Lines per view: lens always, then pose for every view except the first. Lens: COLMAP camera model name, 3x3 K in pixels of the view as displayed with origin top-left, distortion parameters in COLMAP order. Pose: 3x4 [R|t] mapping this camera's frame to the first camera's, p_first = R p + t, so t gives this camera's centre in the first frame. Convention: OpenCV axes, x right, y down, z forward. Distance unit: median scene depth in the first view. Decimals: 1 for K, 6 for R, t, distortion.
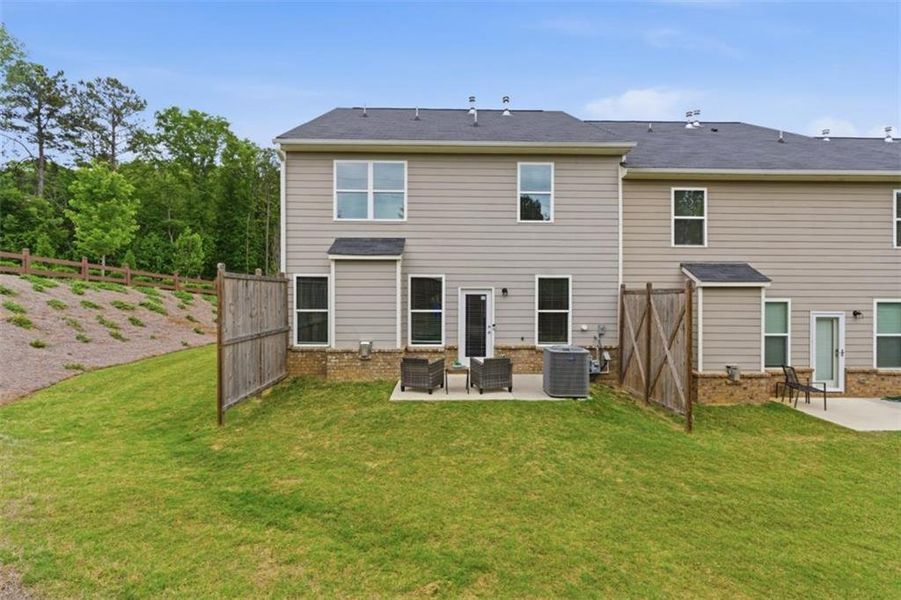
lens RADIAL K [[405.0, 0, 451.1], [0, 405.0, 296.1], [0, 0, 1]] dist [-0.003802, -0.000249]
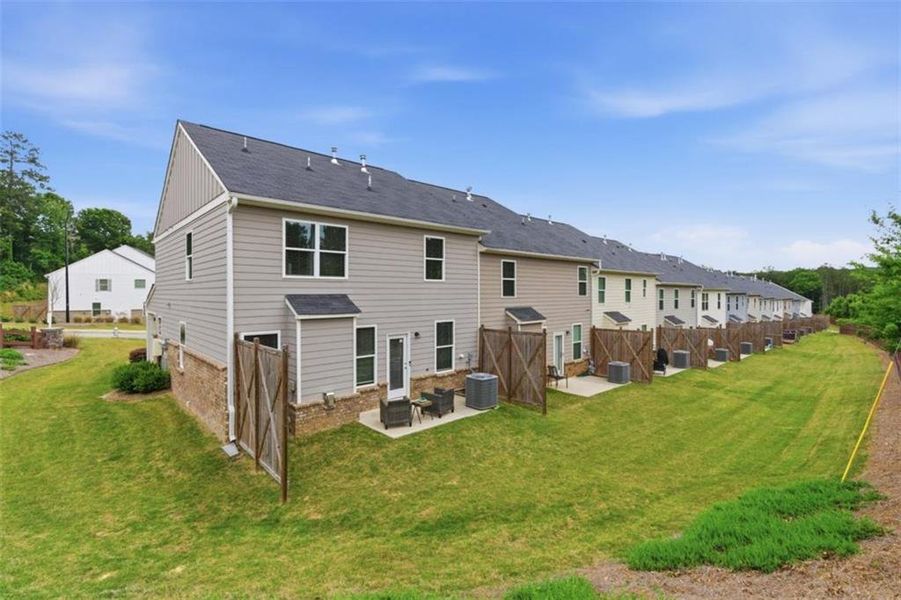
lens RADIAL K [[405.0, 0, 453.0], [0, 405.0, 296.7], [0, 0, 1]] dist [-0.003802, -0.000249]
pose [[0.749120, -0.010558, 0.662350, -0.633699], [0.010424, 0.999937, 0.004150, -0.136930], [-0.662352, 0.003796, 0.749183, -0.039311]]
